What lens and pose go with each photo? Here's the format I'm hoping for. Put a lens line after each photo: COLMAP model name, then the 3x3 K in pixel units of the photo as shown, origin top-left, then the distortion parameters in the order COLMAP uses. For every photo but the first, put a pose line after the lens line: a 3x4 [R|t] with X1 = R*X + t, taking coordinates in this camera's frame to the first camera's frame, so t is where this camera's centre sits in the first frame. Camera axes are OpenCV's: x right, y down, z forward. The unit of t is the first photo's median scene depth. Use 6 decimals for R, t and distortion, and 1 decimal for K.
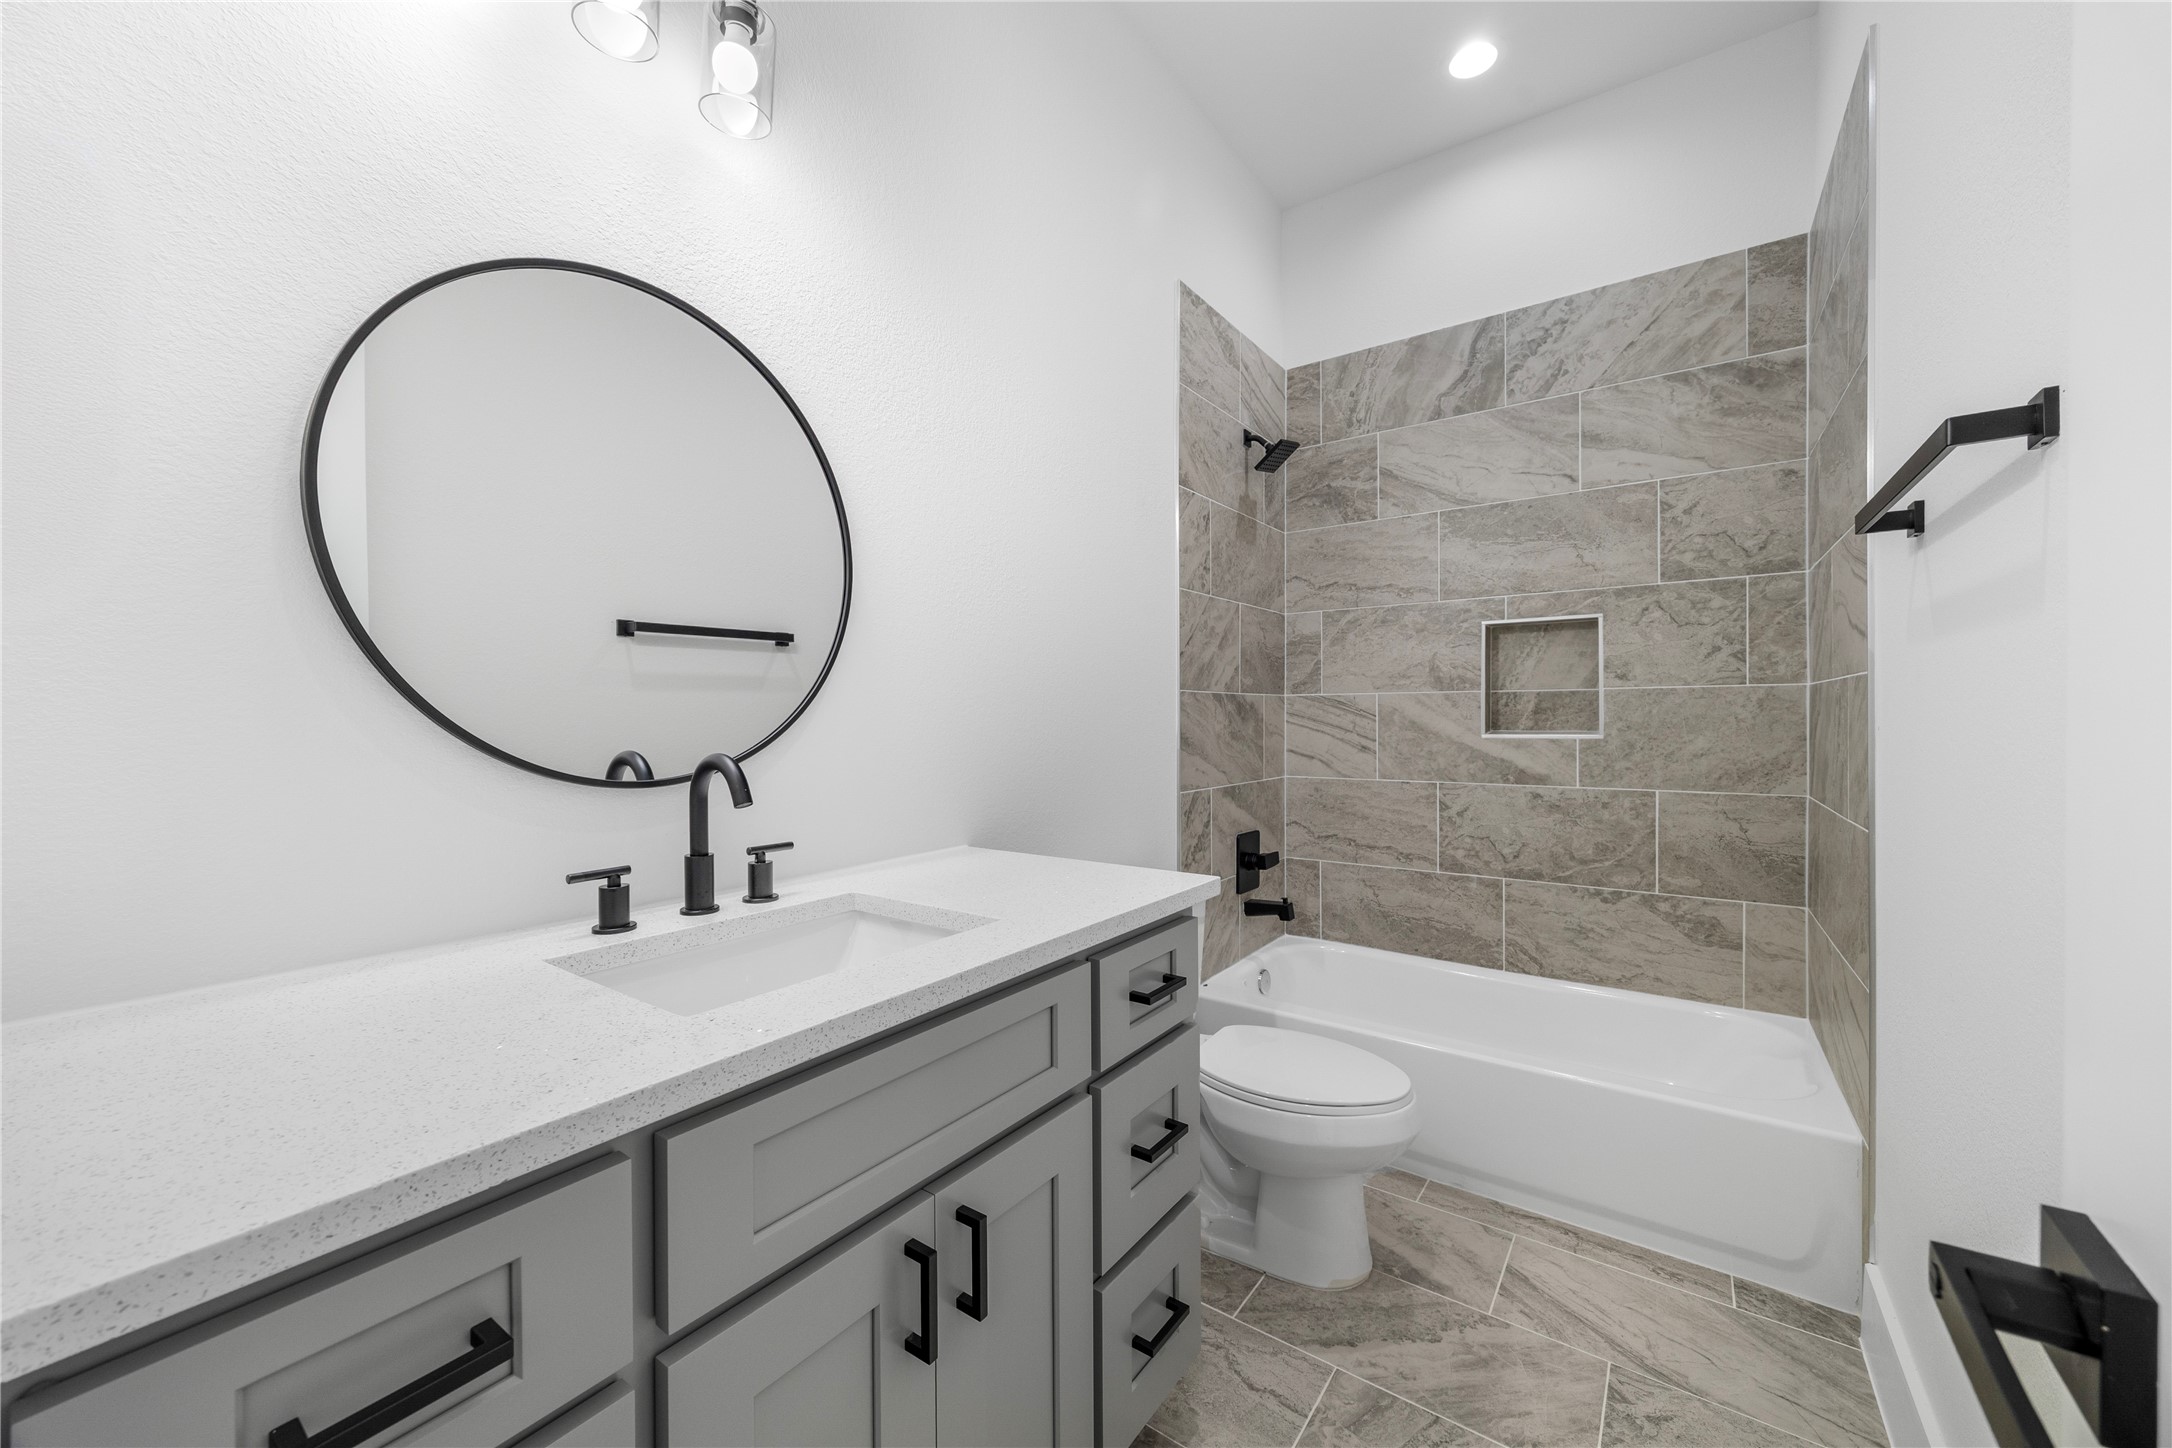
lens RADIAL K [[817.2, 0, 1078.9], [0, 817.2, 714.9], [0, 0, 1]] dist [-0.004080, -0.000537]
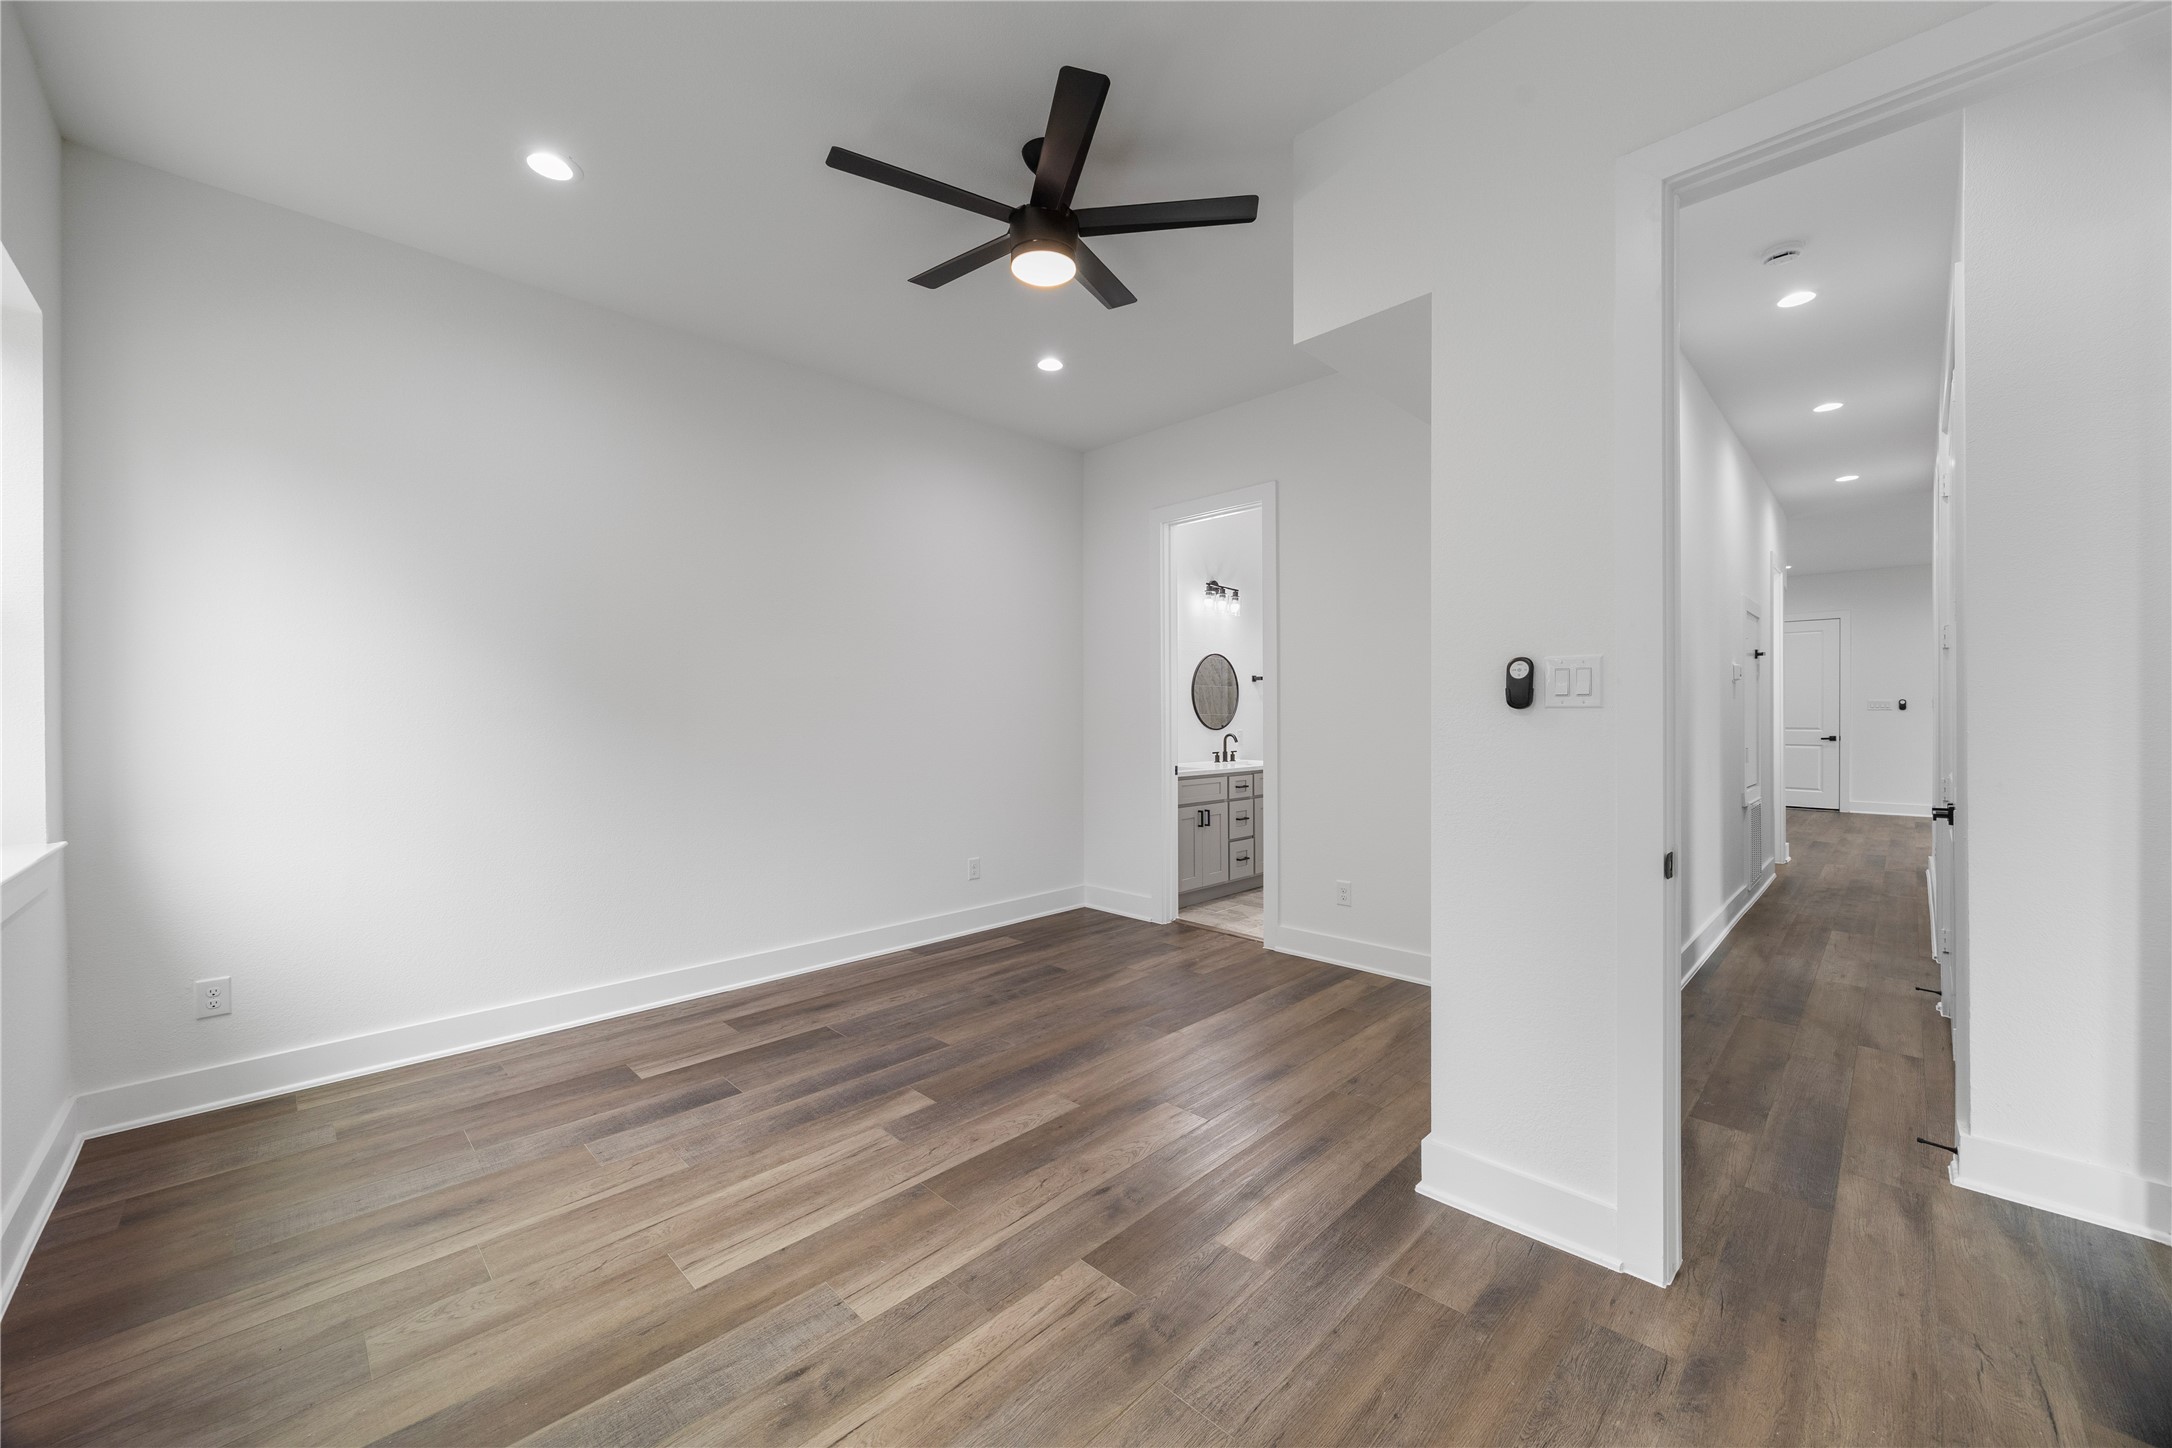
lens RADIAL K [[817.2, 0, 1078.9], [0, 817.2, 714.9], [0, 0, 1]] dist [-0.004080, -0.000537]
pose [[-0.163649, 0.003492, -0.986513, 5.127396], [0.003367, 0.999990, 0.002981, -0.090099], [0.986513, -0.002833, -0.163659, 0.928479]]
